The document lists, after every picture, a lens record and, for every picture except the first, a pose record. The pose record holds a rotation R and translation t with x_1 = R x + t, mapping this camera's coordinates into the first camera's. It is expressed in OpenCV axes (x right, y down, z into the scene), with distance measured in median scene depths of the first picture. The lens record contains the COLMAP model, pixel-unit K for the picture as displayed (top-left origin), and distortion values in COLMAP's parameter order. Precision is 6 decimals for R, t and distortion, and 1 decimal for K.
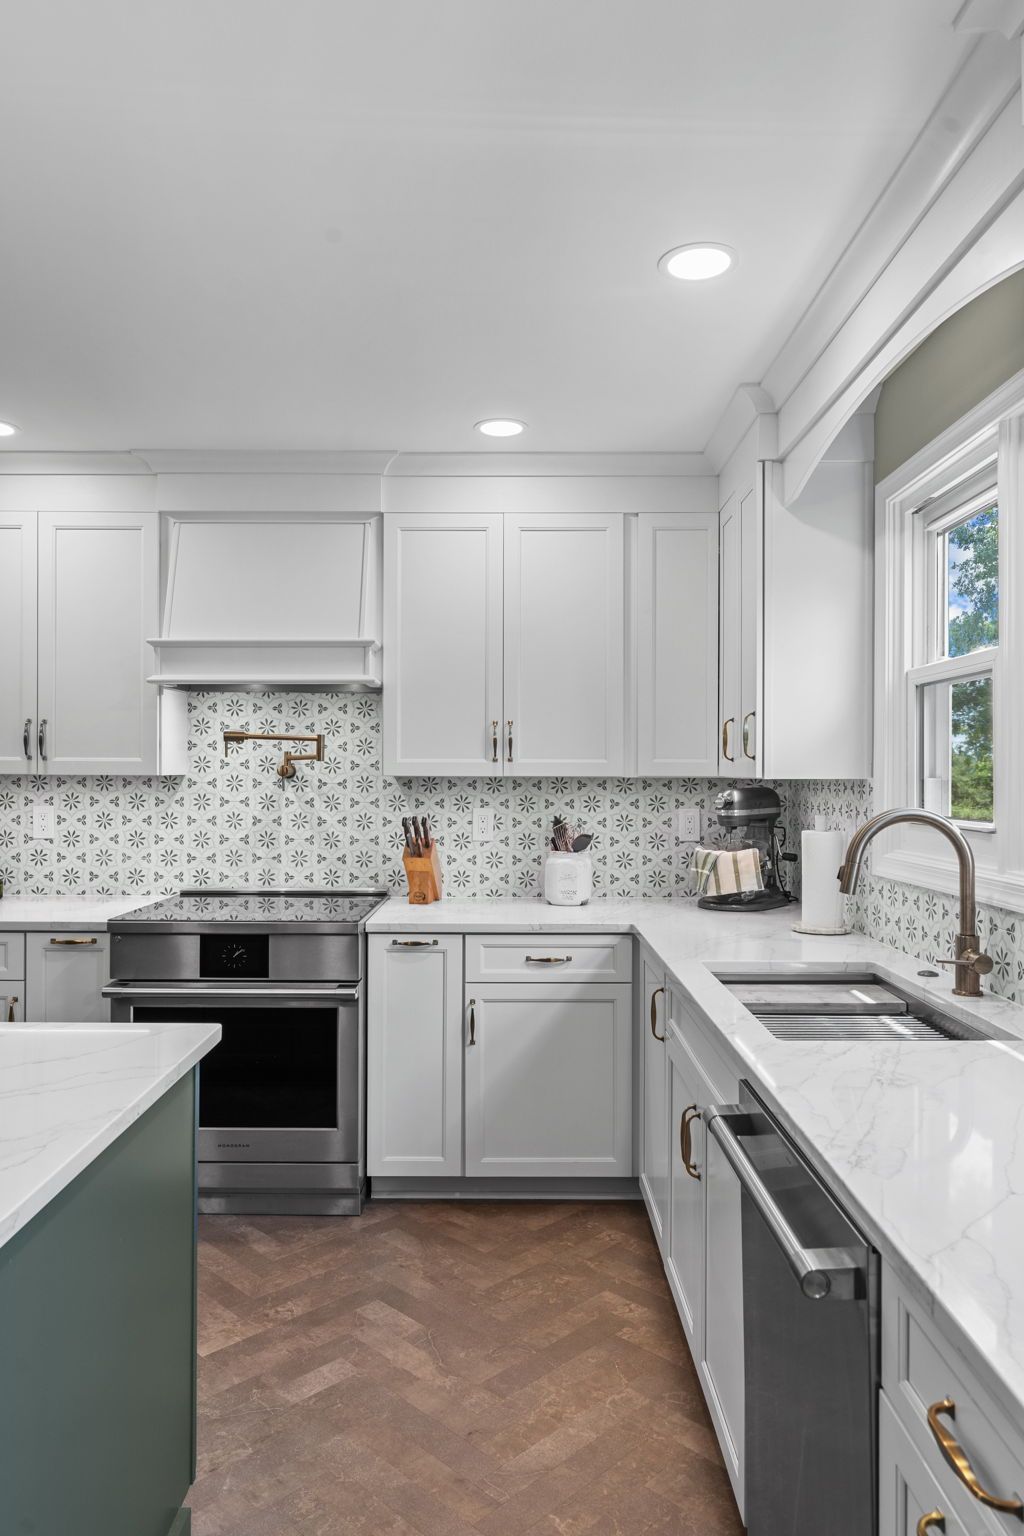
lens RADIAL K [[1019.7, 0, 510.5], [0, 1019.7, 776.9], [0, 0, 1]] dist [0.000767, -0.008078]
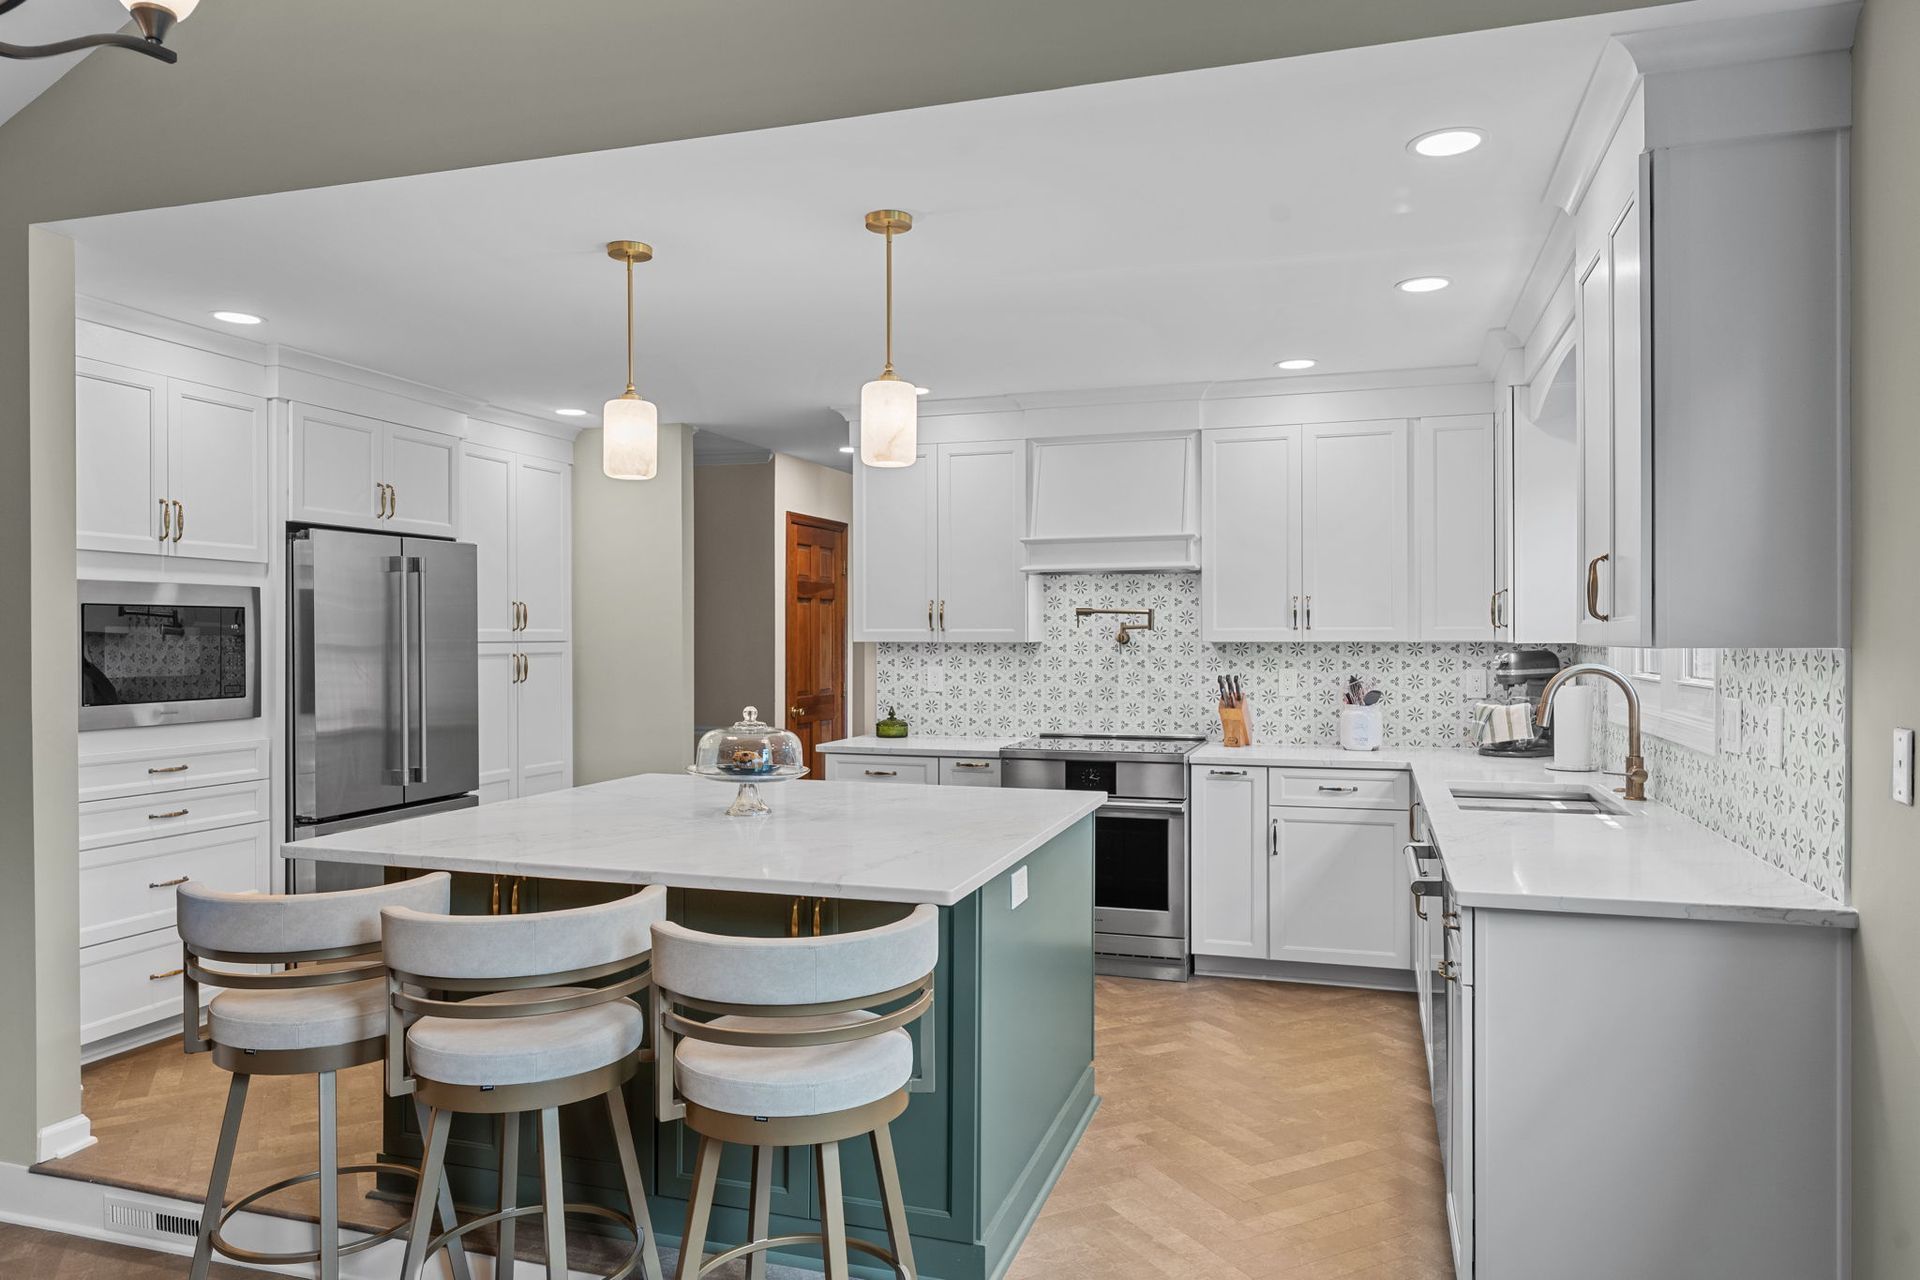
lens RADIAL K [[1274.6, 0, 955.8], [0, 1274.6, 634.7], [0, 0, 1]] dist [0.000767, -0.008078]
pose [[0.951309, -0.006367, -0.308172, 0.064888], [0.004954, 0.999973, -0.005366, -0.002630], [0.308198, 0.003578, 0.951316, -0.542157]]
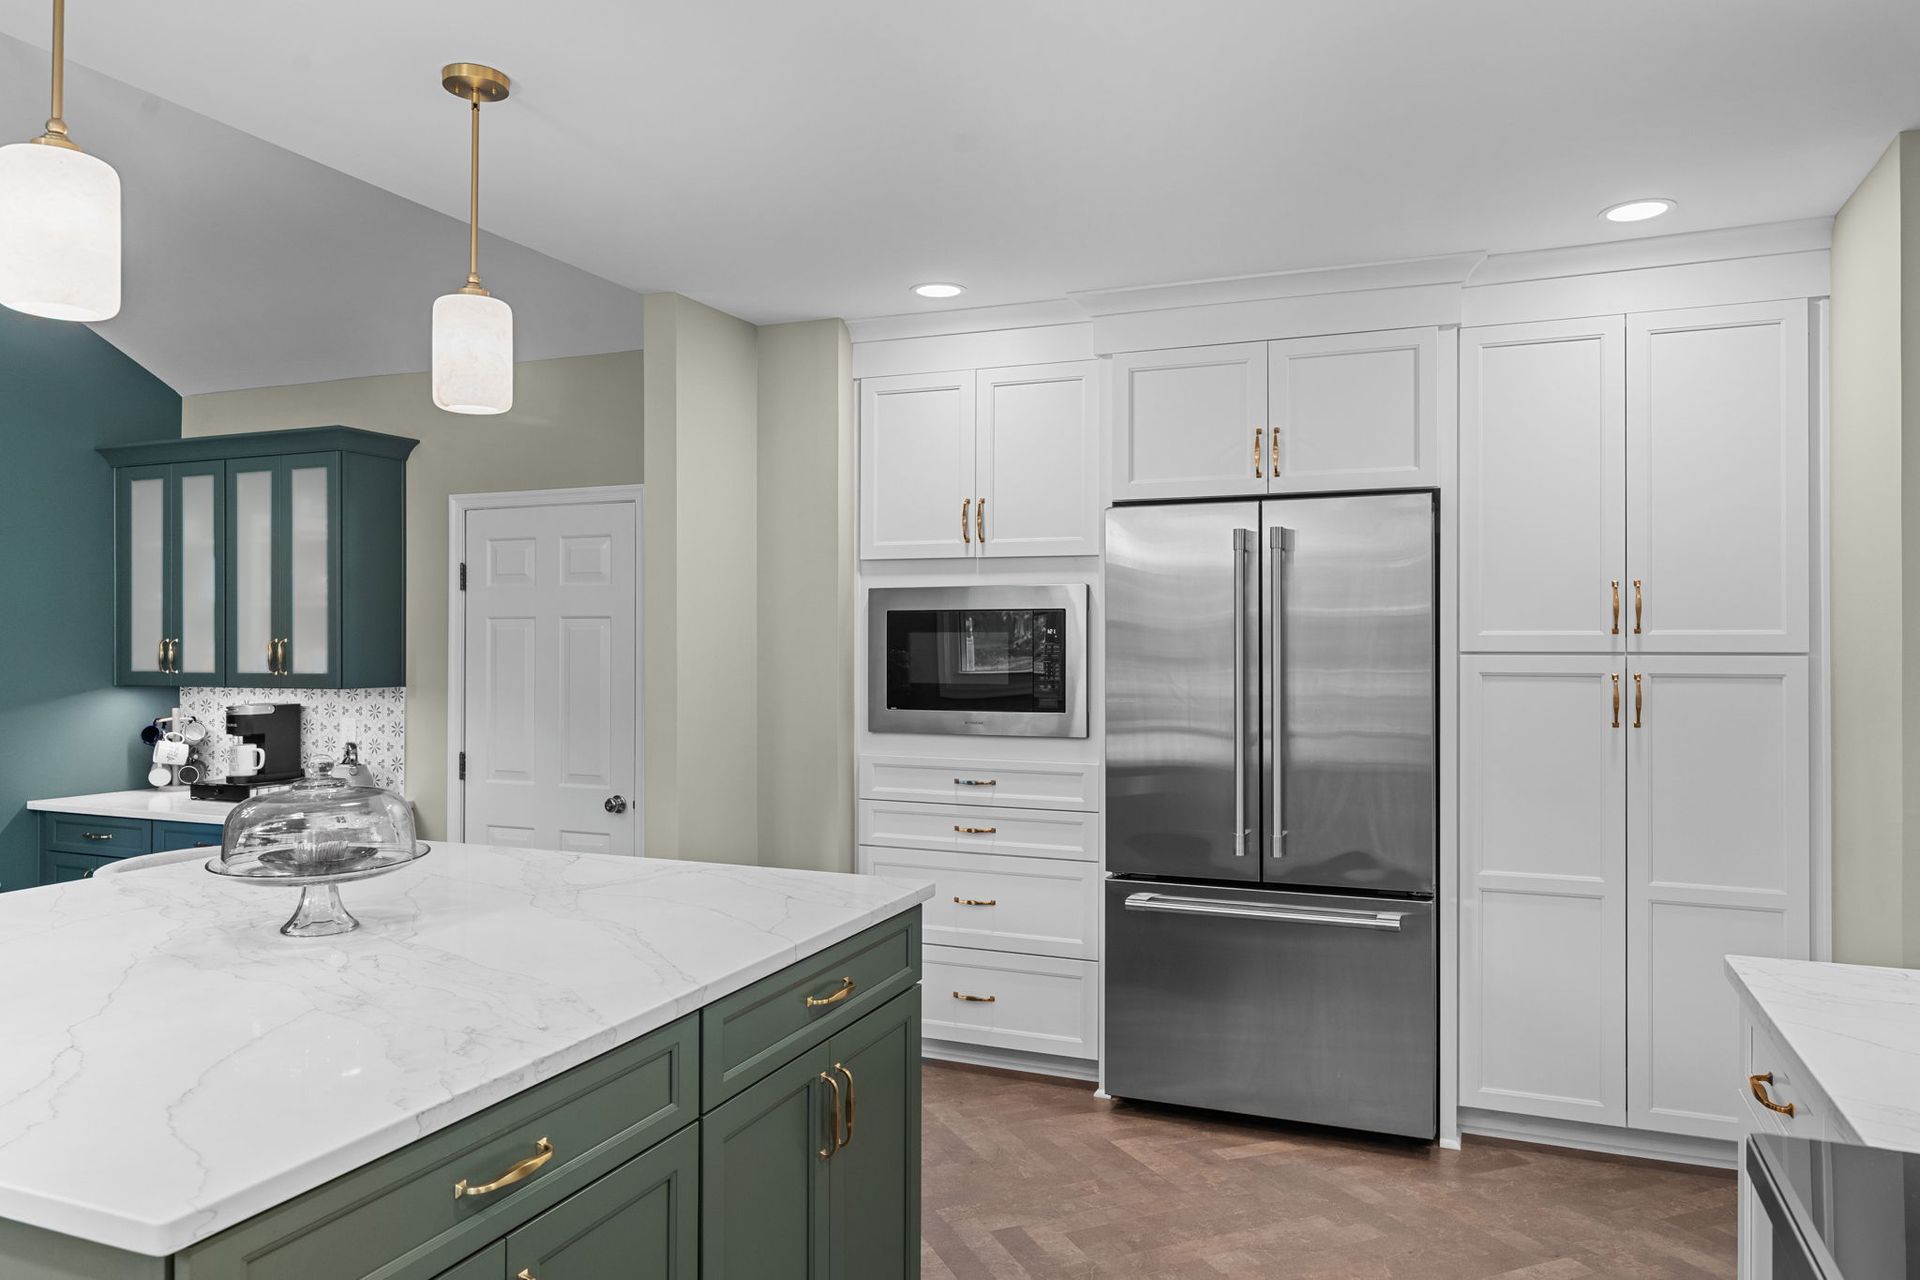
lens RADIAL K [[1274.6, 0, 953.2], [0, 1274.6, 642.3], [0, 0, 1]] dist [0.000767, -0.008078]
pose [[-0.384485, -0.002720, -0.923127, 0.048786], [-0.005152, 0.999986, -0.000801, -0.010268], [0.923117, 0.004448, -0.384494, 0.769006]]
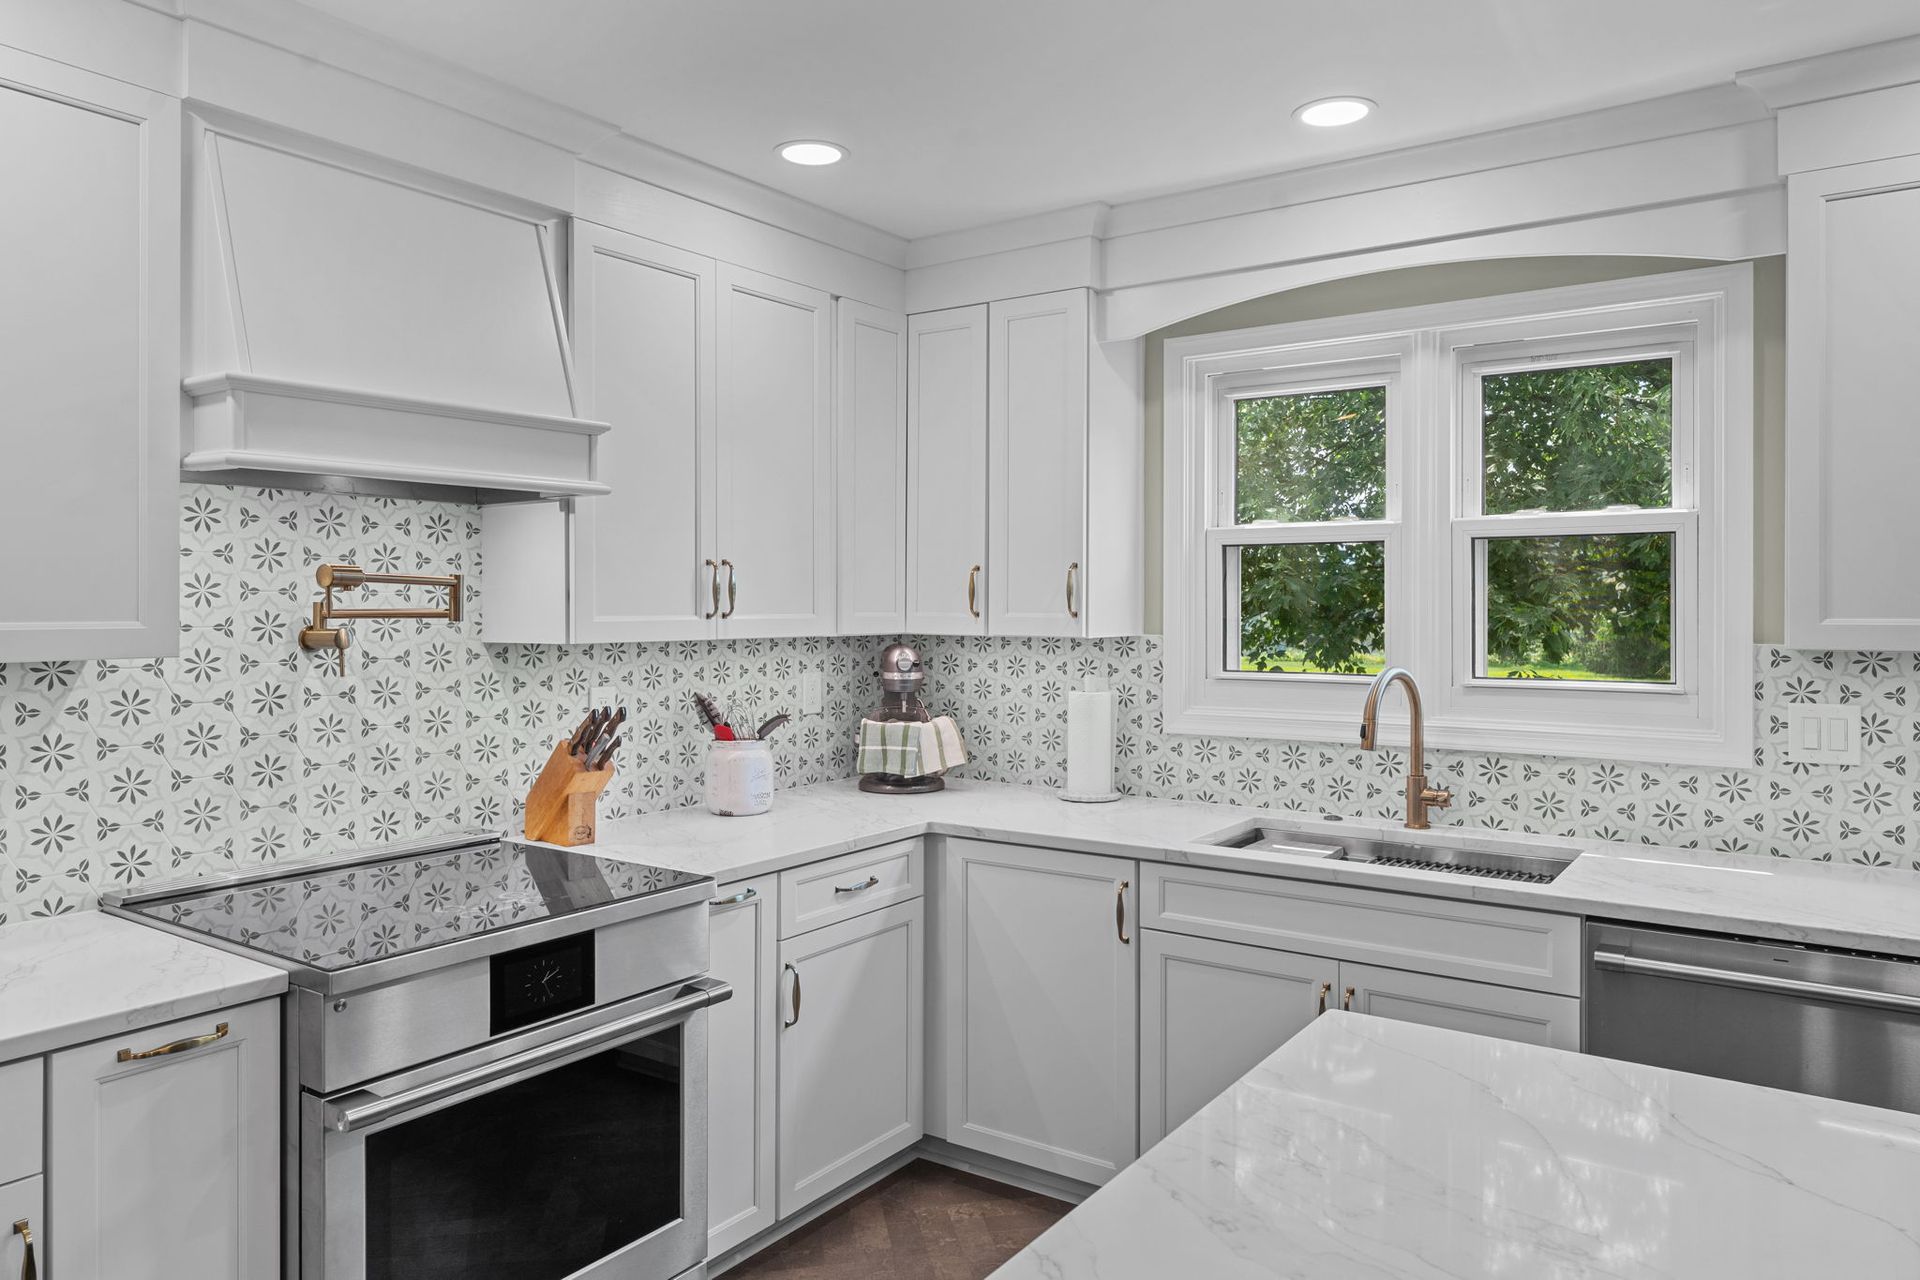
lens RADIAL K [[1274.6, 0, 955.7], [0, 1274.6, 606.8], [0, 0, 1]] dist [0.000767, -0.008078]
pose [[0.574876, -0.005764, 0.818220, -0.594435], [0.003605, 0.999983, 0.004512, -0.025084], [-0.818233, 0.000356, 0.574887, 0.353046]]
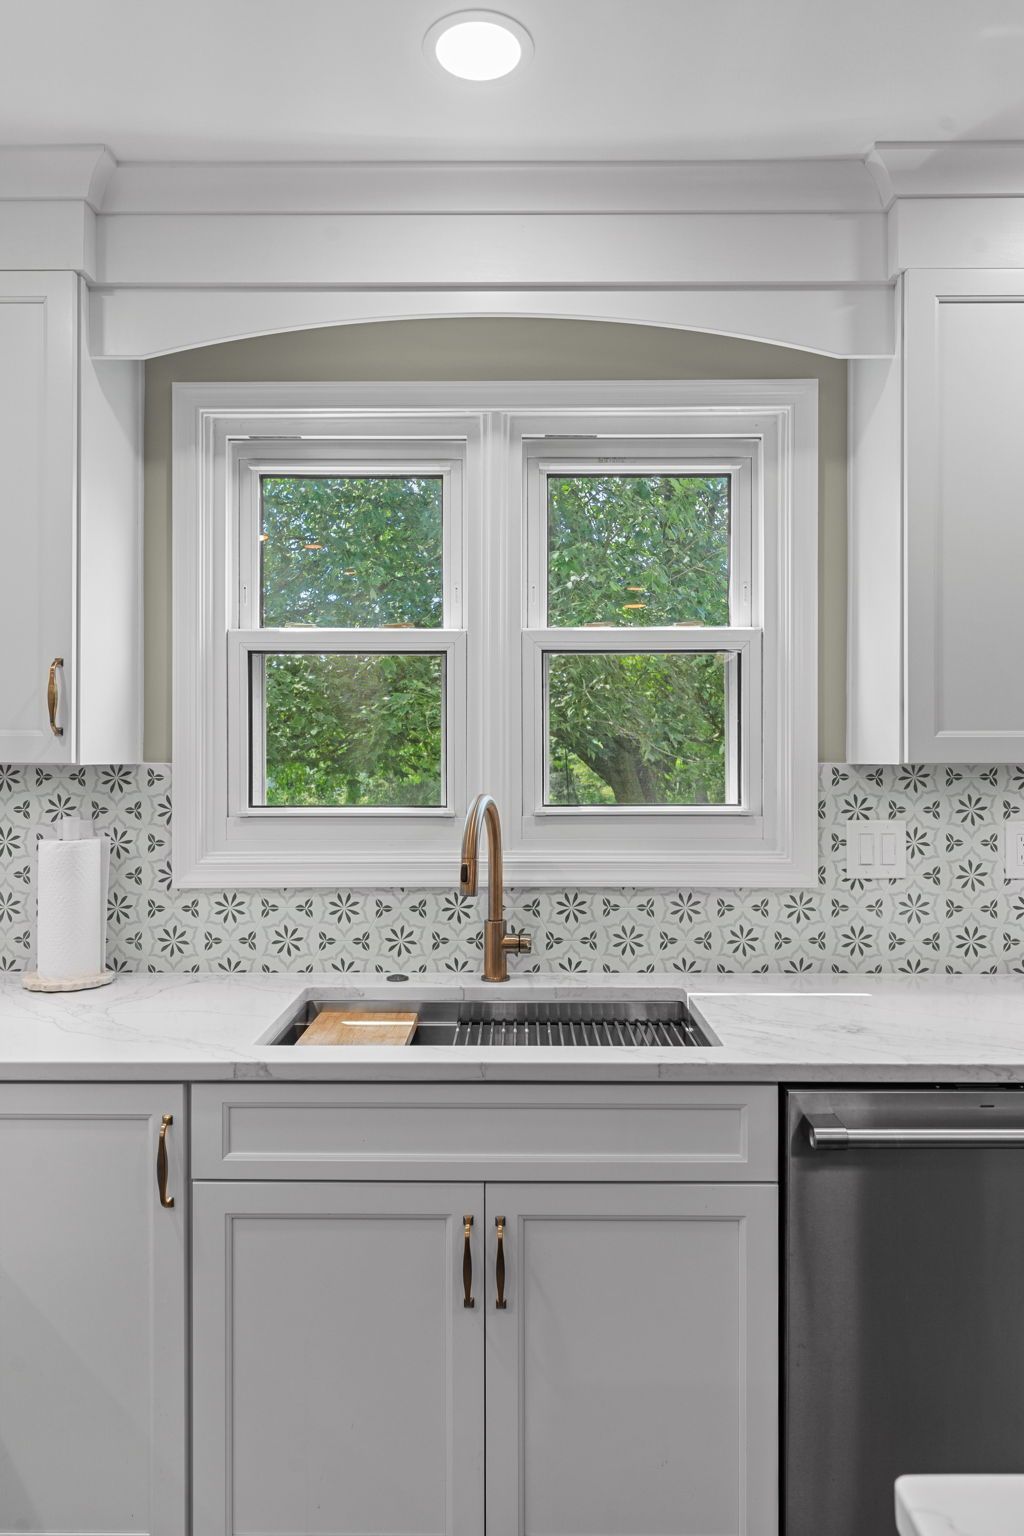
lens RADIAL K [[1019.7, 0, 512.8], [0, 1019.7, 766.7], [0, 0, 1]] dist [0.000767, -0.008078]
pose [[0.008331, -0.009470, 0.999920, -0.316493], [0.001559, 0.999954, 0.009457, -0.002110], [-0.999964, 0.001480, 0.008345, 0.571320]]
